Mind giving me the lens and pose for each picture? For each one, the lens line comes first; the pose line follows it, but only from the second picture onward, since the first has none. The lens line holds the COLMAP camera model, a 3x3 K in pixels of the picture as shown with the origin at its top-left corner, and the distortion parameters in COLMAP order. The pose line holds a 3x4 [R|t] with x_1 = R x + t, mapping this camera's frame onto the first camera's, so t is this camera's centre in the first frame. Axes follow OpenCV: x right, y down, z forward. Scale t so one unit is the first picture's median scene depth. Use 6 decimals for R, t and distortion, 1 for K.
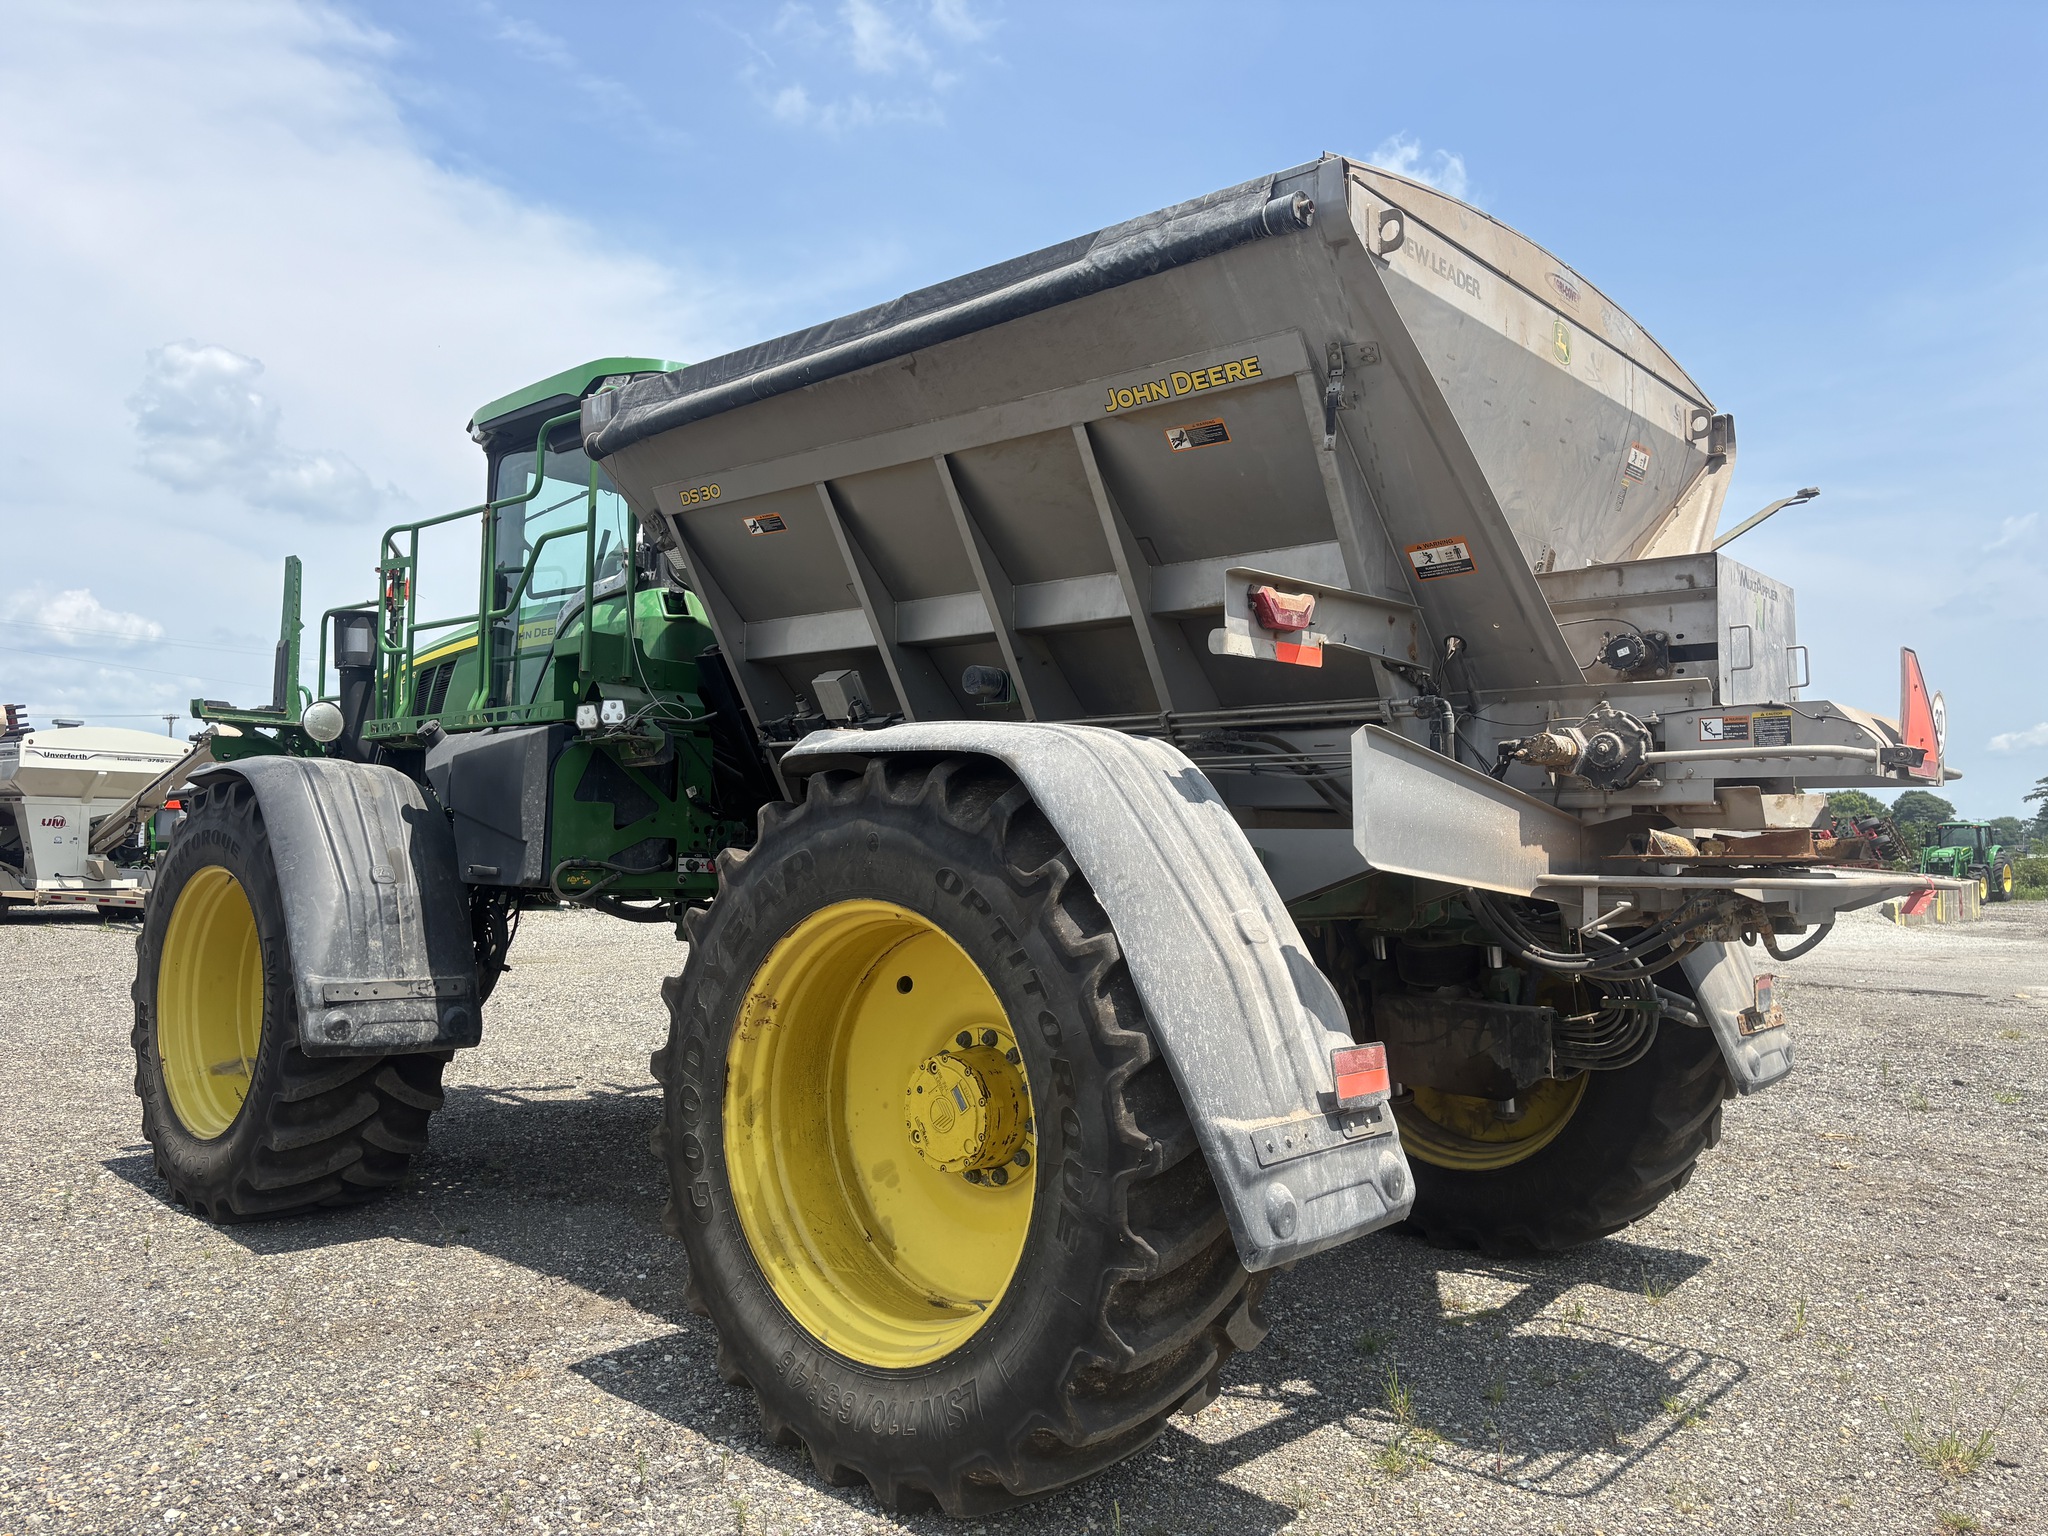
lens RADIAL K [[1498.6, 0, 1024.0], [0, 1498.6, 768.0], [0, 0, 1]] dist [0.072303, -0.088026]
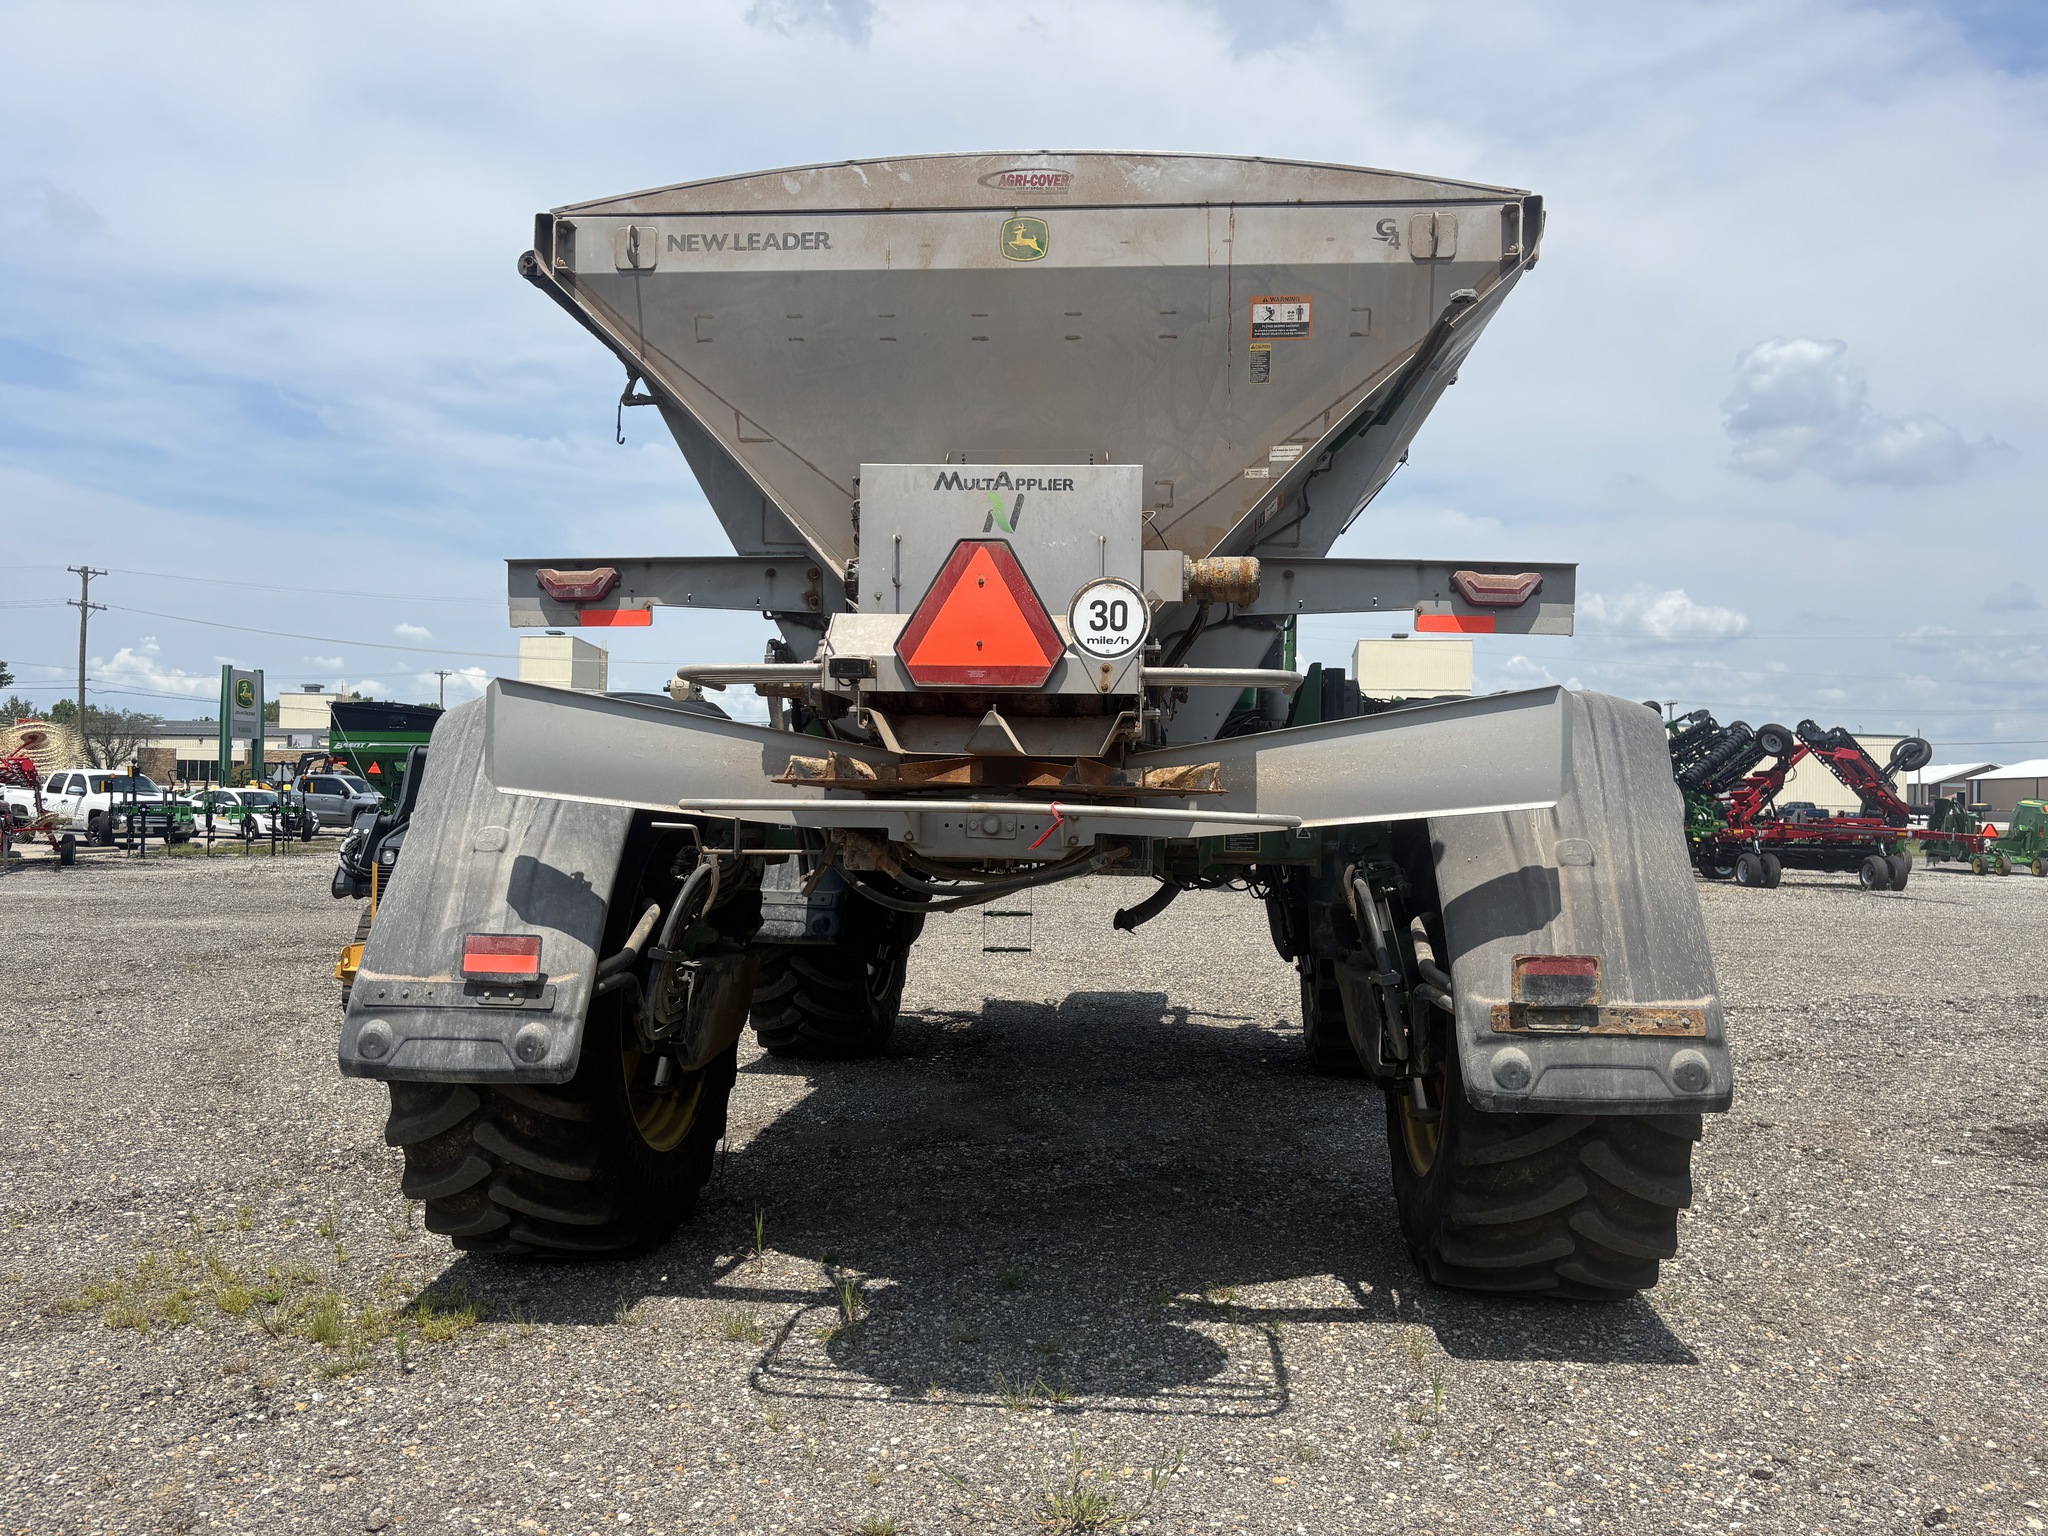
lens RADIAL K [[1498.6, 0, 1024.0], [0, 1498.6, 768.0], [0, 0, 1]] dist [0.072303, -0.088026]
pose [[0.622041, -0.018580, -0.782765, 1.165859], [0.028216, 0.999601, -0.001305, 0.049240], [0.782476, -0.021275, 0.622317, 0.447055]]
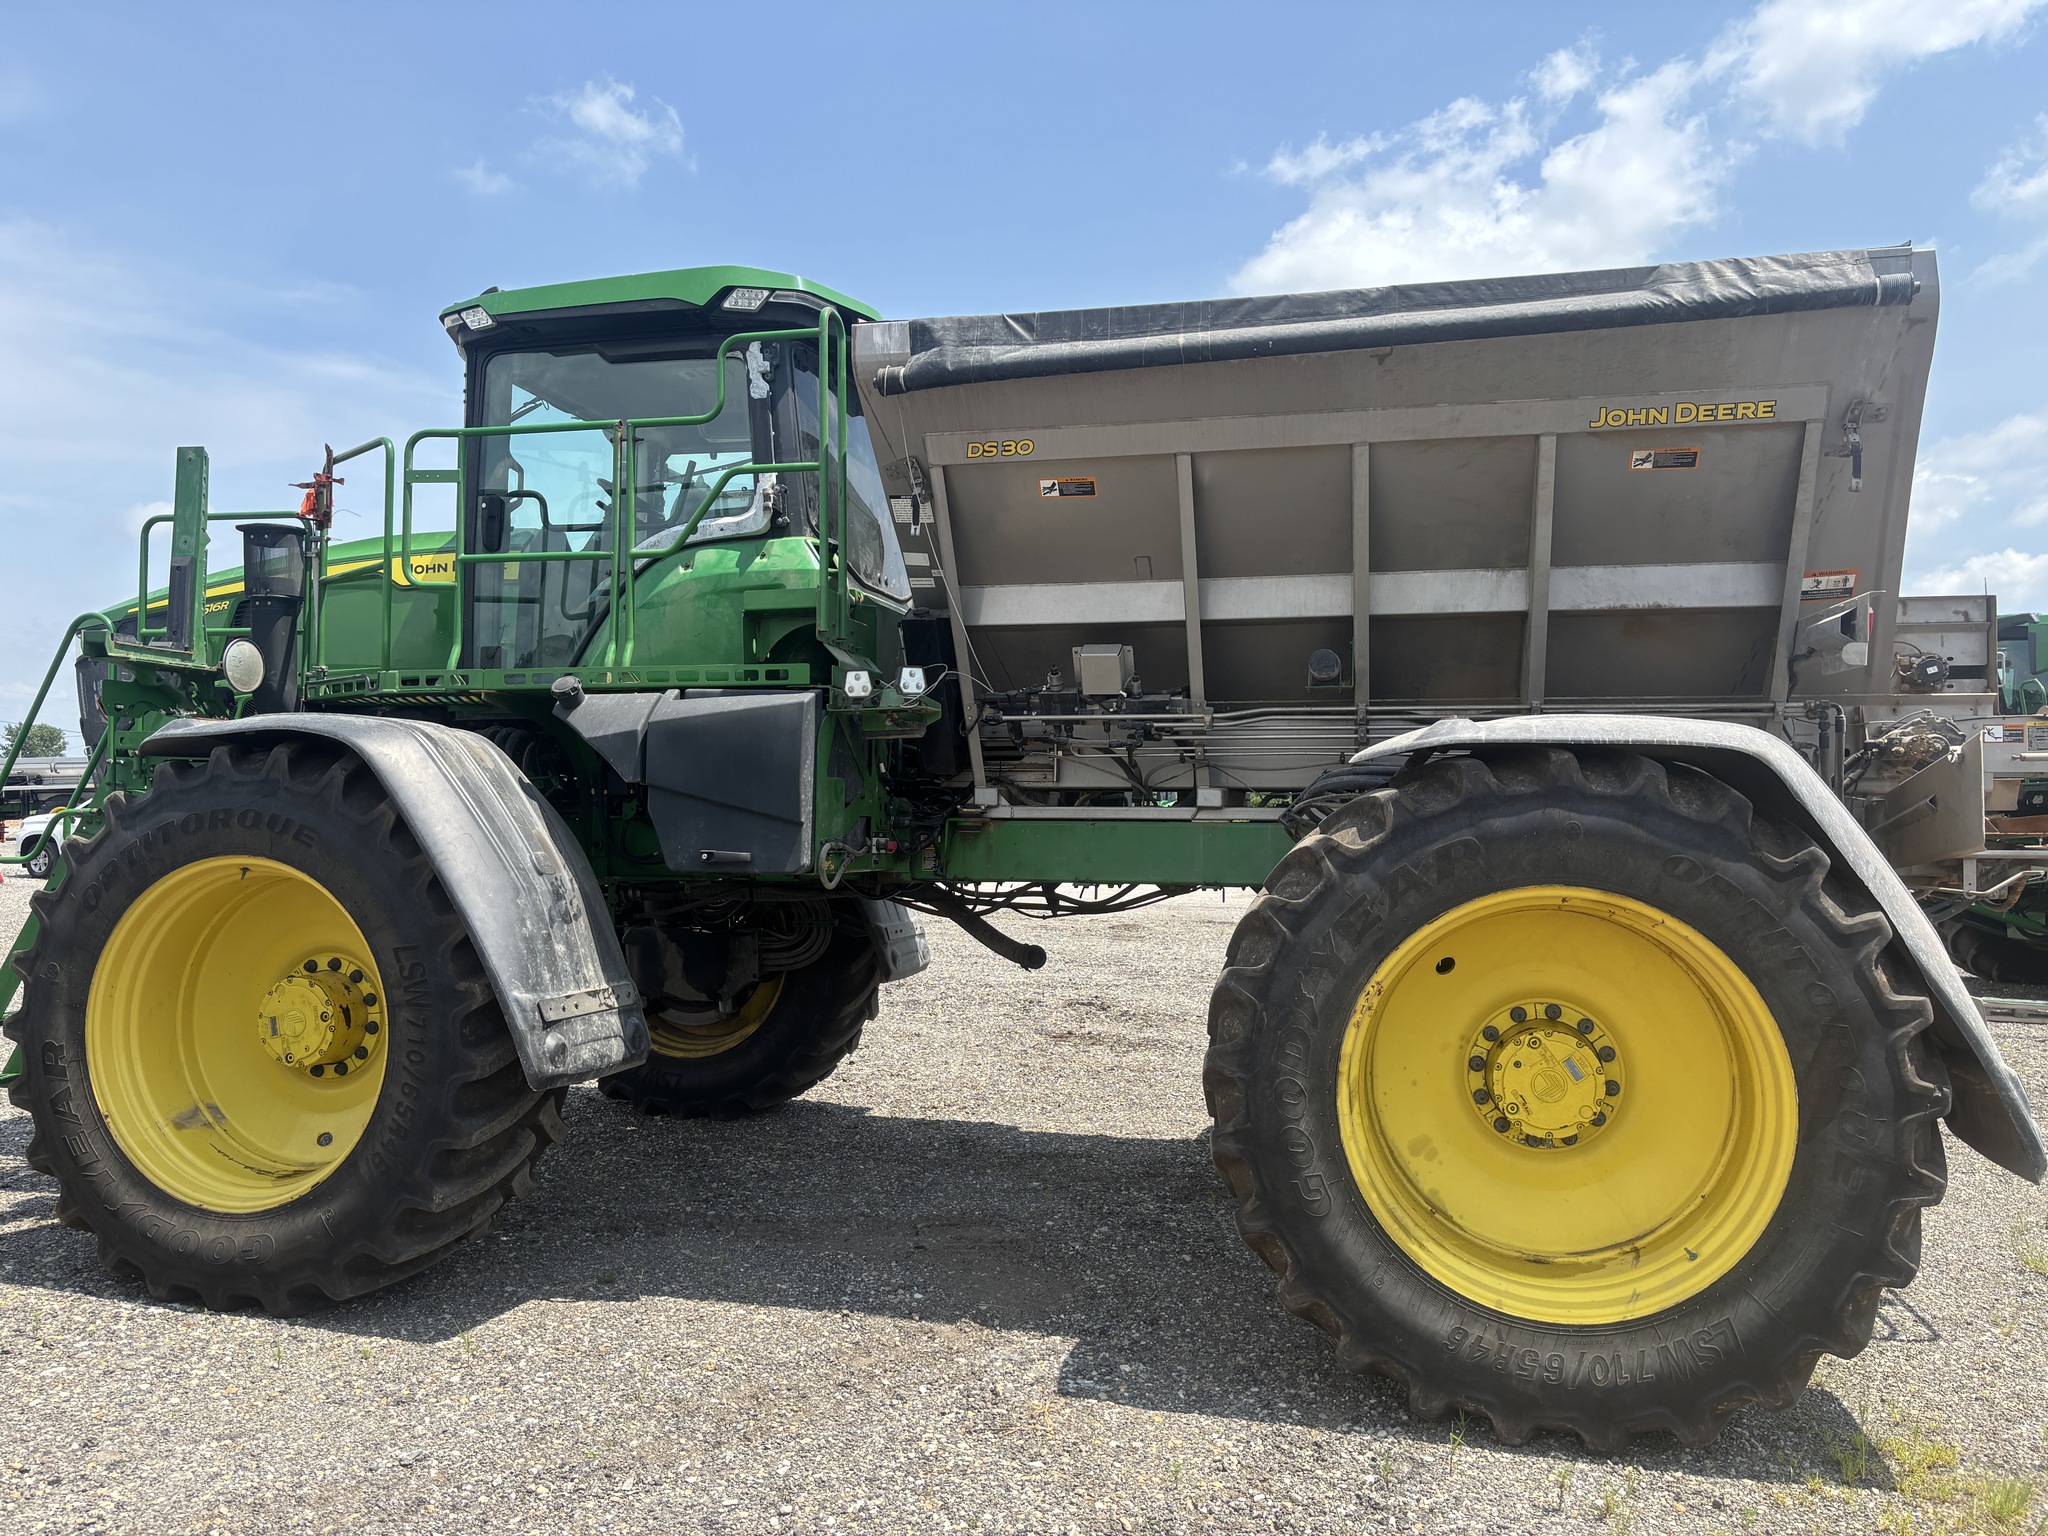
lens RADIAL K [[1528.6, 0, 1025.8], [0, 1528.6, 758.2], [0, 0, 1]] dist [0.110462, -0.158537]
pose [[0.885854, 0.009878, 0.463858, -0.851369], [-0.021106, 0.999596, 0.019021, -0.012497], [-0.463483, -0.026640, 0.885705, 0.201986]]
